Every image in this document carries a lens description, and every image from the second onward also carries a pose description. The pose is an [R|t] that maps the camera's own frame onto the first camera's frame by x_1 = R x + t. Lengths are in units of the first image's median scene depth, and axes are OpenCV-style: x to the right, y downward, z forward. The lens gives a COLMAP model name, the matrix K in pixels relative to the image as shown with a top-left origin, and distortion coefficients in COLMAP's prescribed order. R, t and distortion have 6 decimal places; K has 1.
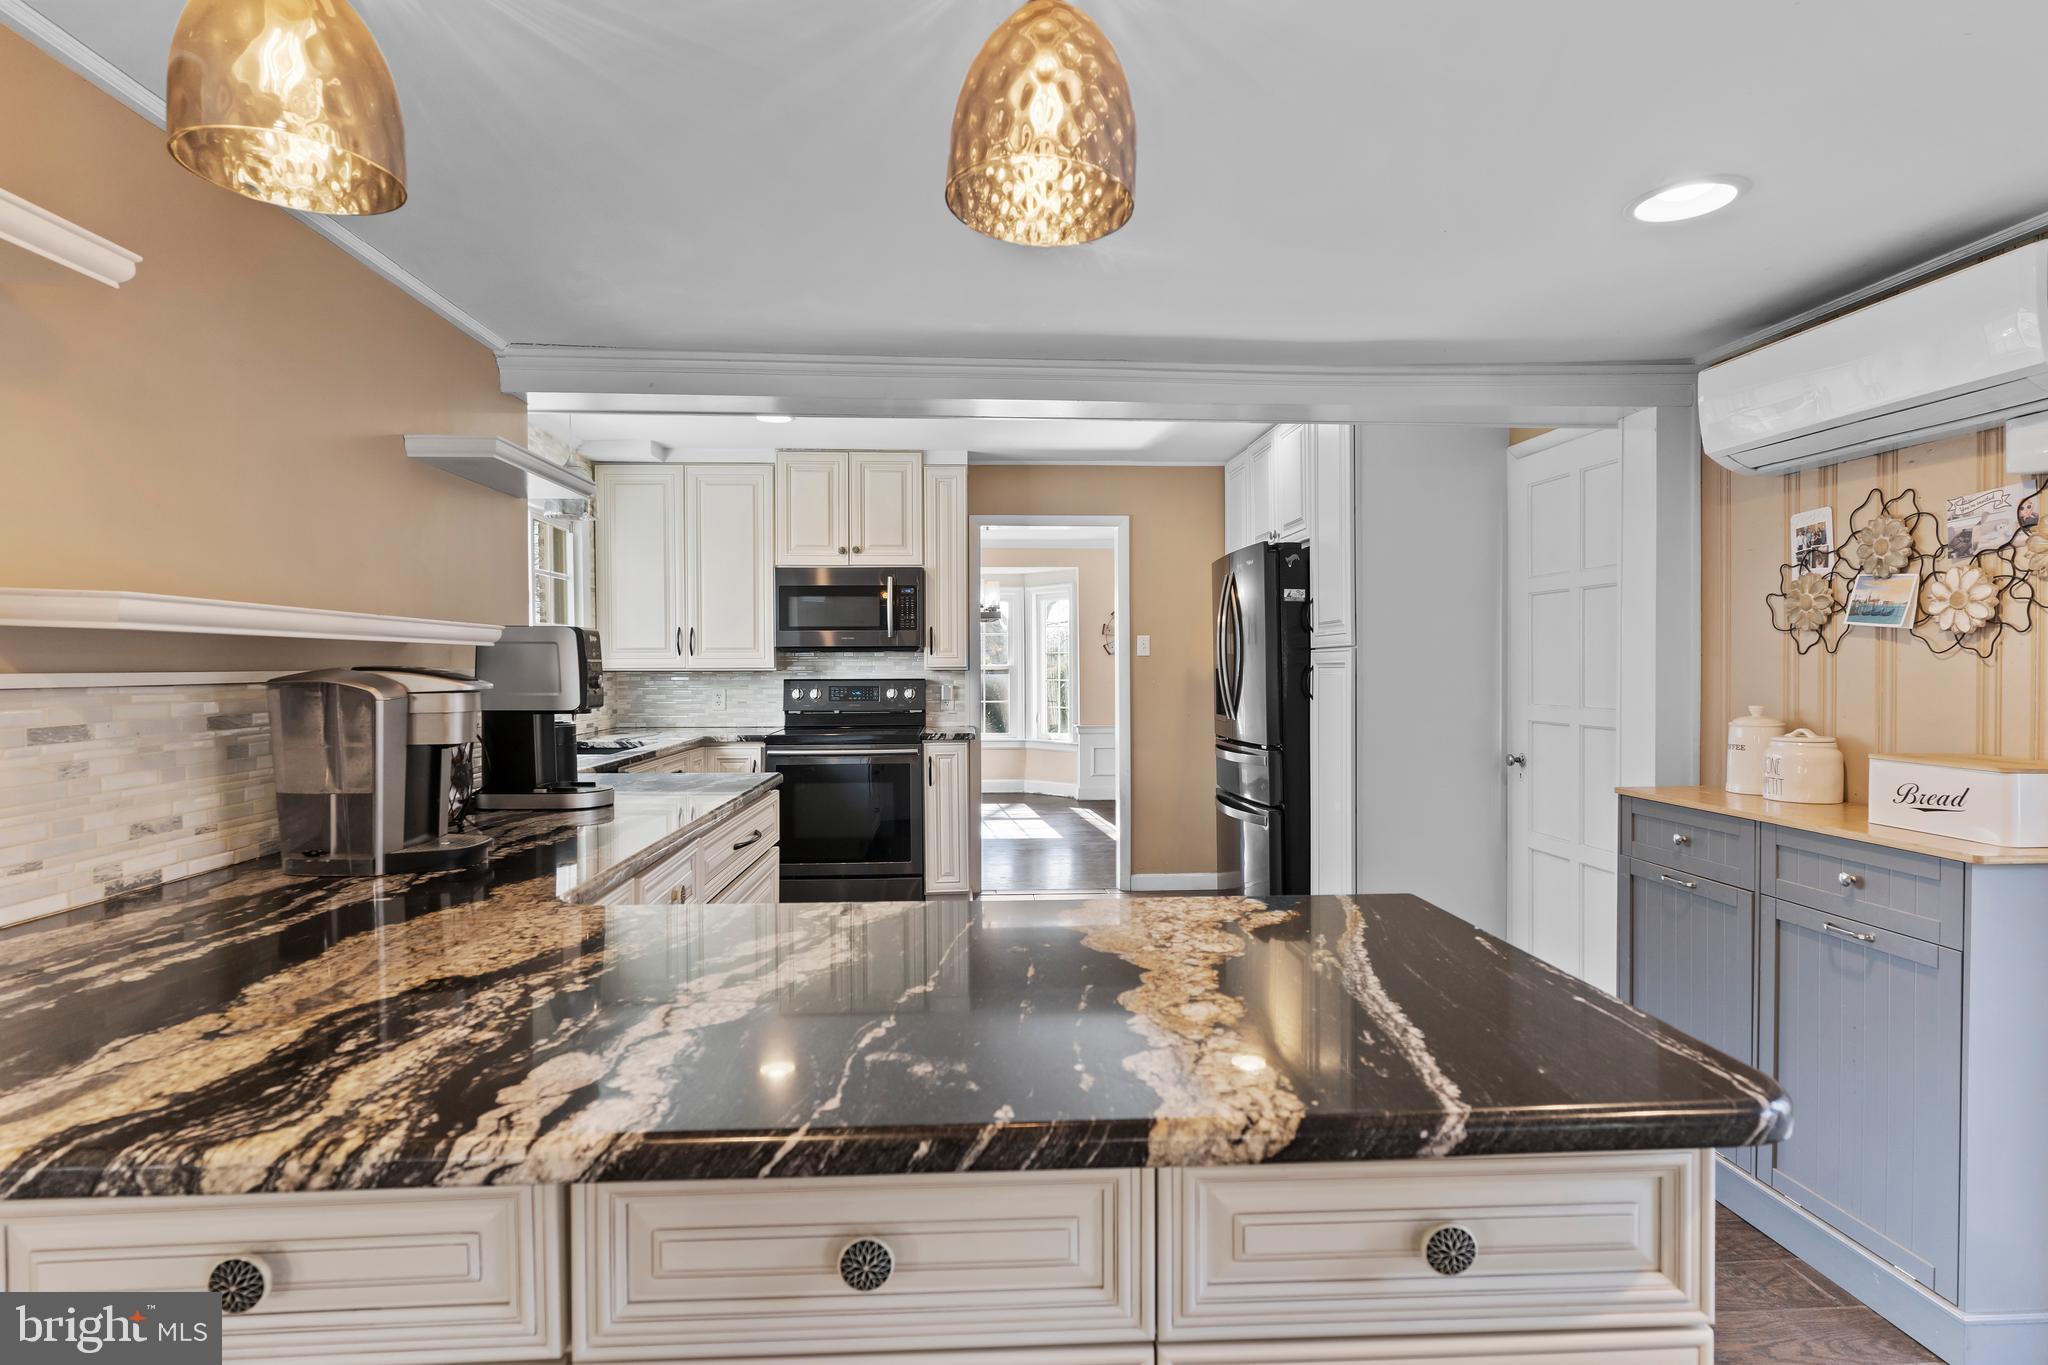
lens RADIAL K [[1050.3, 0, 1016.3], [0, 1050.3, 674.8], [0, 0, 1]] dist [-0.001309, -0.000473]
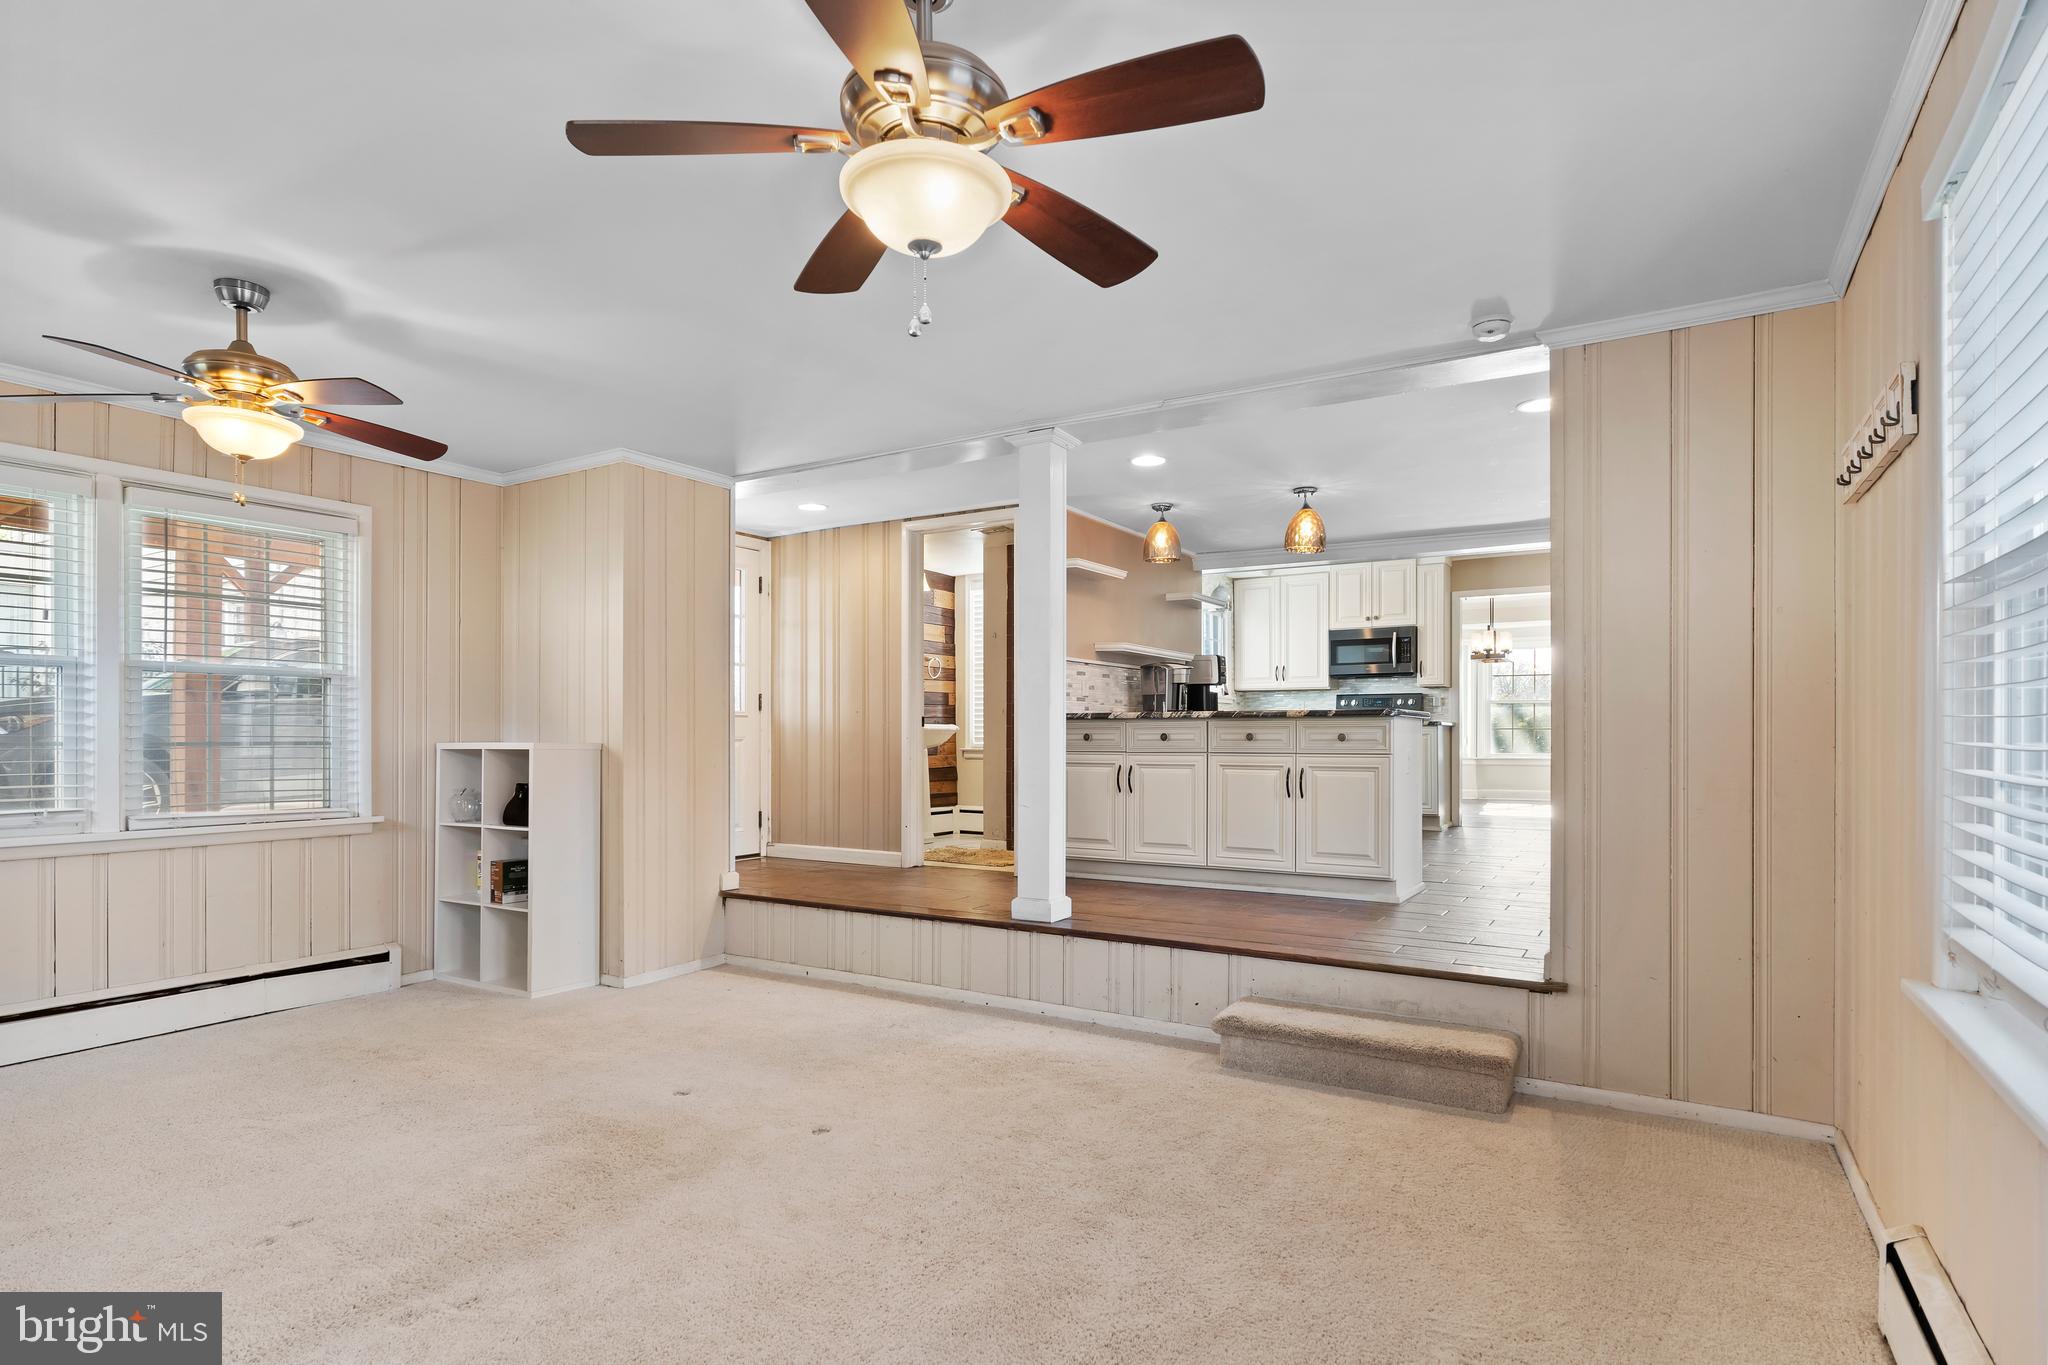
lens RADIAL K [[1069.8, 0, 1021.2], [0, 1069.8, 720.9], [0, 0, 1]] dist [-0.001528, -0.000078]
pose [[0.825714, -0.003777, -0.564076, 0.360739], [-0.008208, 0.999791, -0.018709, 0.089098], [0.564029, 0.020079, 0.825511, -0.784238]]
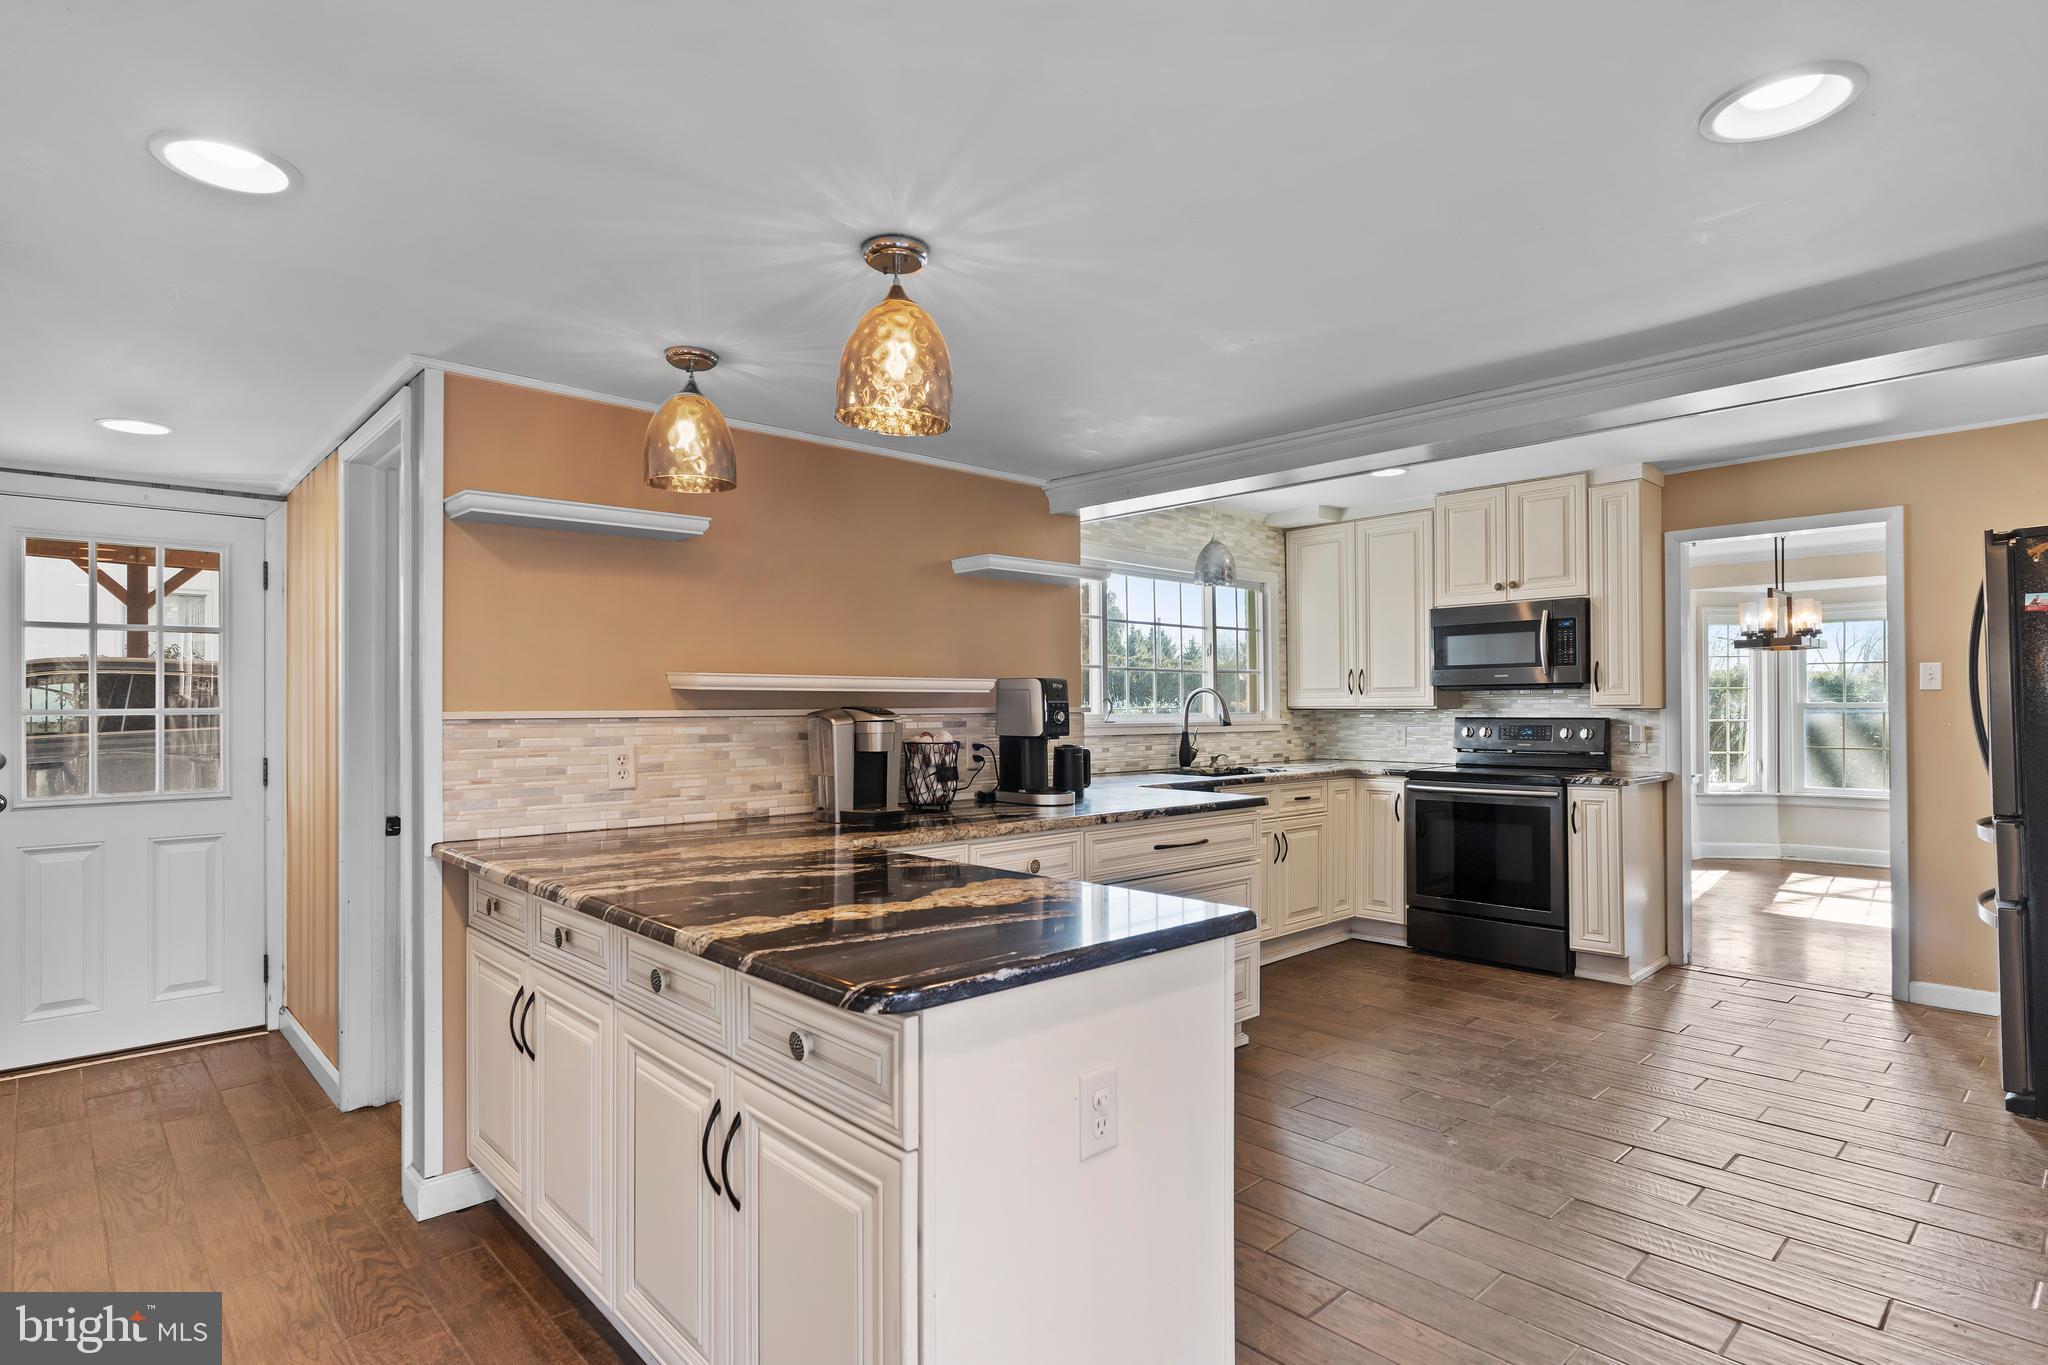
lens RADIAL K [[1049.9, 0, 1017.6], [0, 1049.9, 696.5], [0, 0, 1]] dist [0.002033, 0.000398]
pose [[0.640336, -0.007501, -0.768058, 0.302638], [-0.003996, 0.999906, -0.013096, -0.000873], [0.768085, 0.011455, 0.640246, 0.025533]]
